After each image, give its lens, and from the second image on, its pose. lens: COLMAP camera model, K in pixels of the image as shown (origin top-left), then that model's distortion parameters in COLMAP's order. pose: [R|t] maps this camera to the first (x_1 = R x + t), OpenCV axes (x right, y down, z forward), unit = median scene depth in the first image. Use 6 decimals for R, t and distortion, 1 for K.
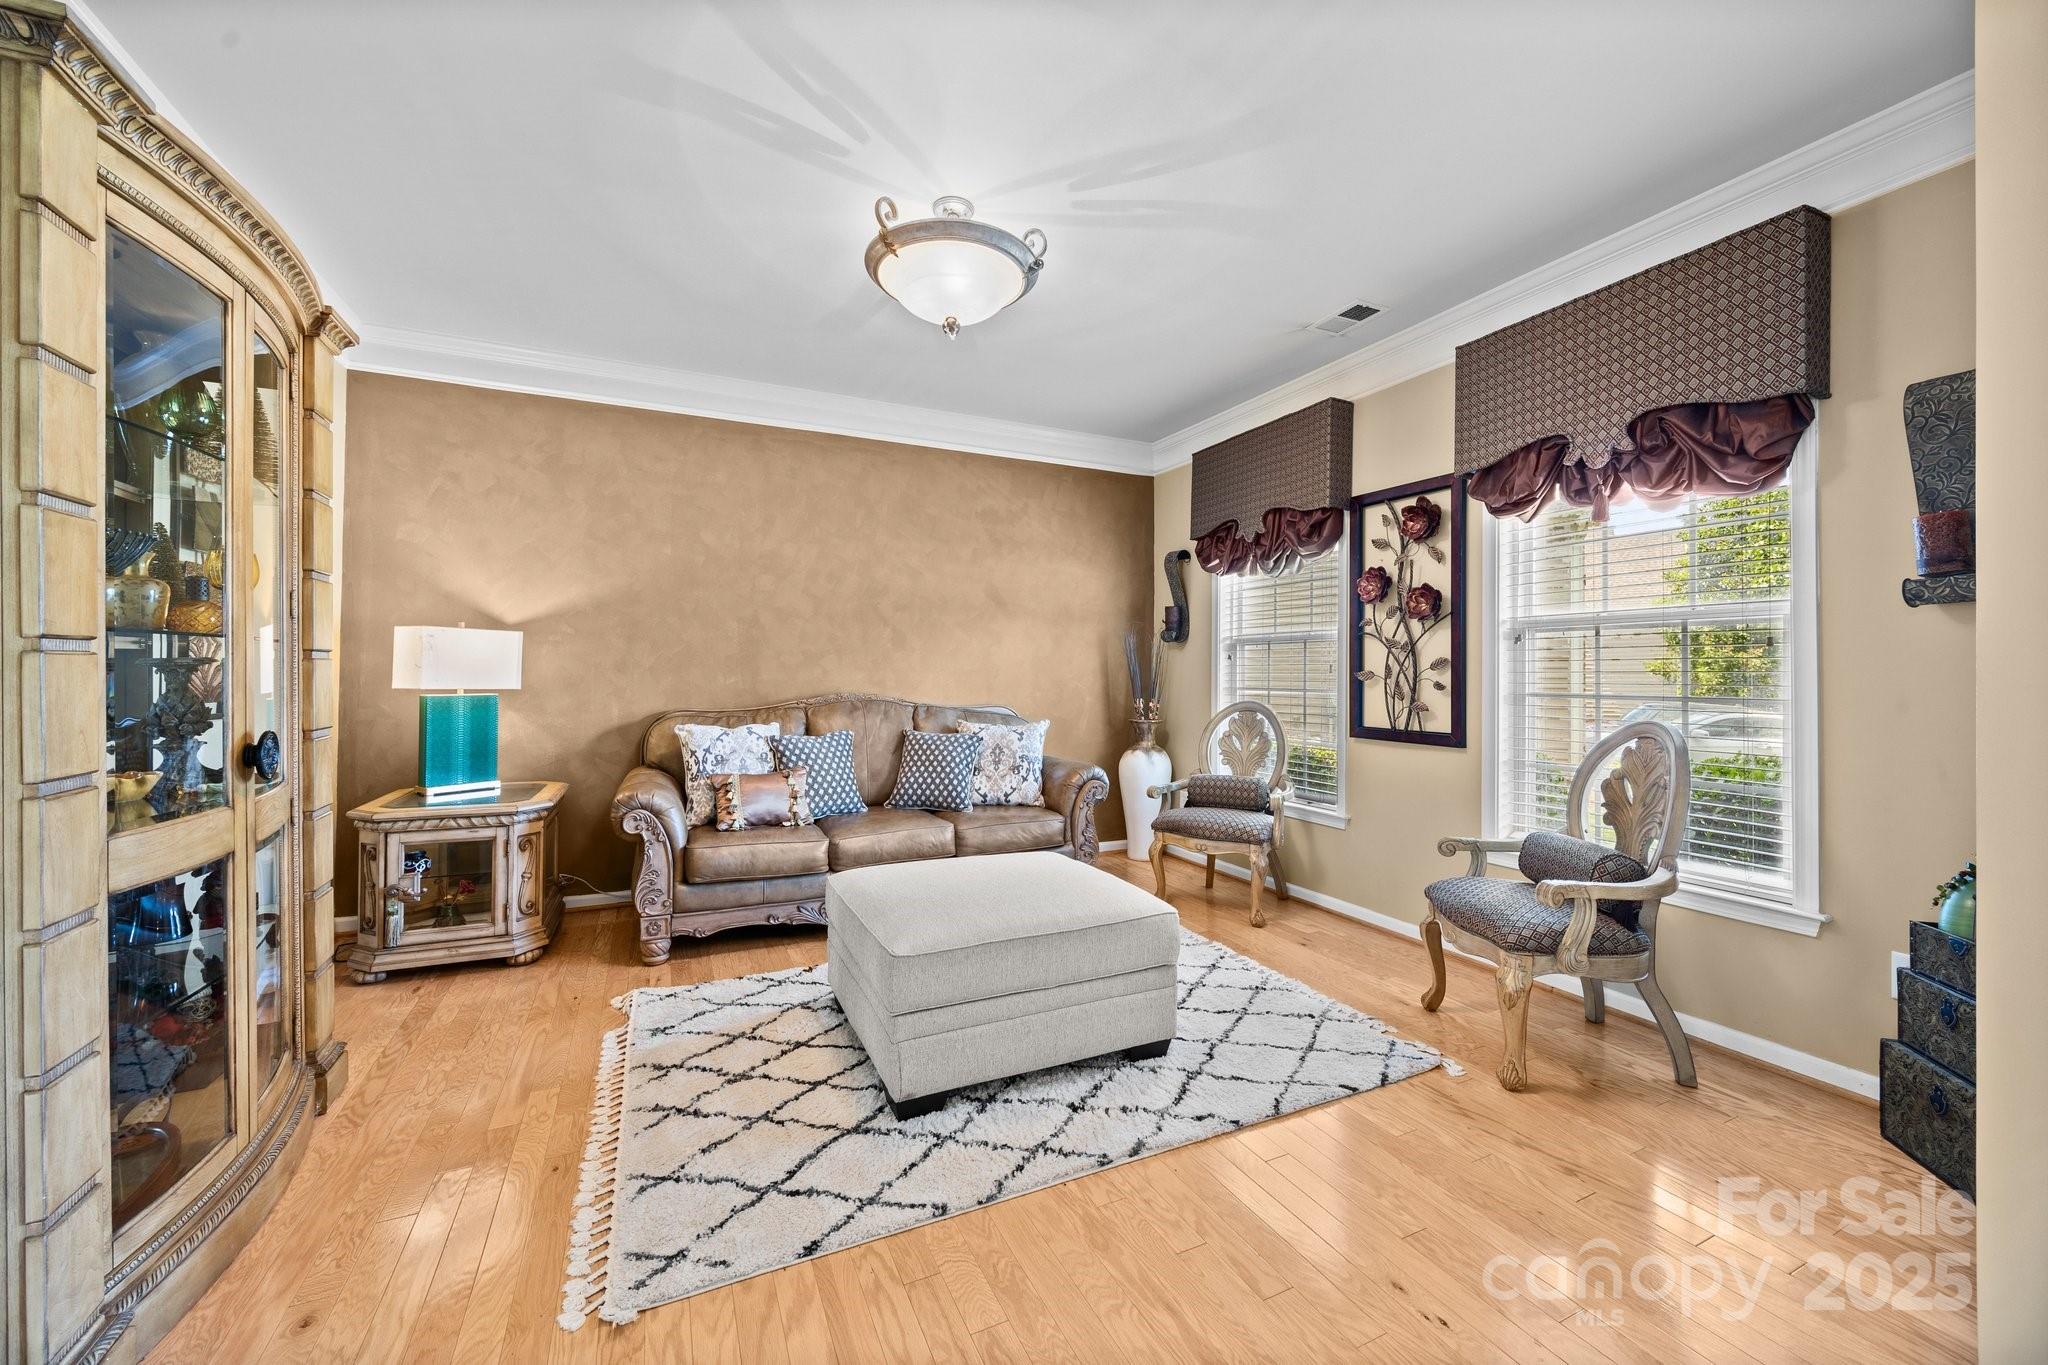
lens RADIAL K [[791.8, 0, 1032.5], [0, 791.8, 673.0], [0, 0, 1]] dist [-0.002523, -0.000171]
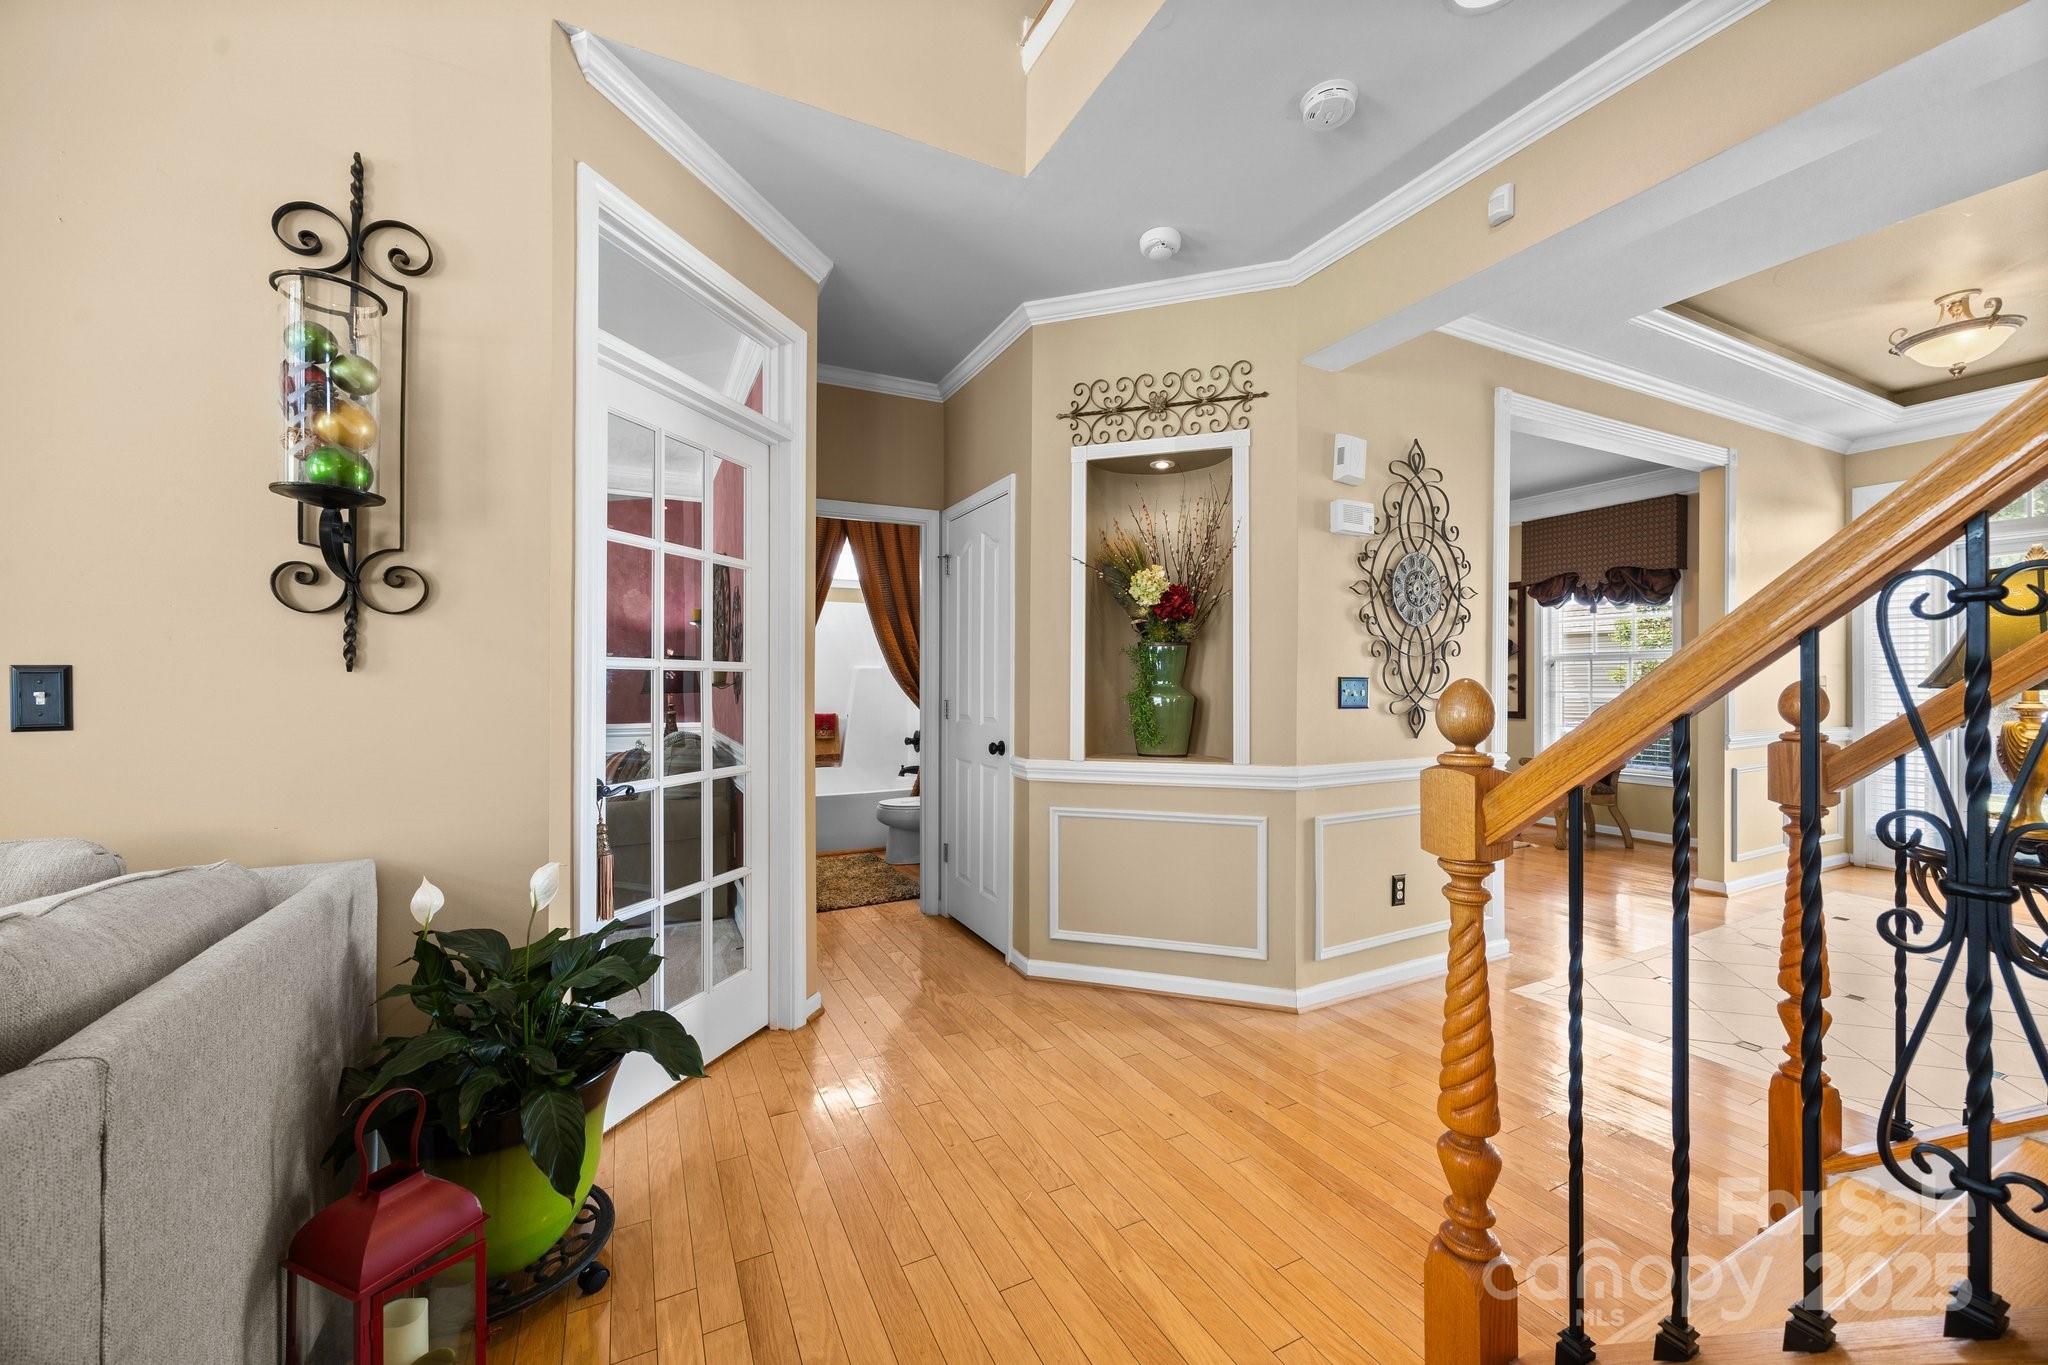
lens RADIAL K [[791.8, 0, 1020.7], [0, 791.8, 686.0], [0, 0, 1]] dist [-0.002523, -0.000171]
pose [[0.999903, -0.000721, 0.013938, -0.933983], [0.000725, 1.000000, -0.000303, 0.013162], [-0.013938, 0.000313, 0.999903, -1.215423]]
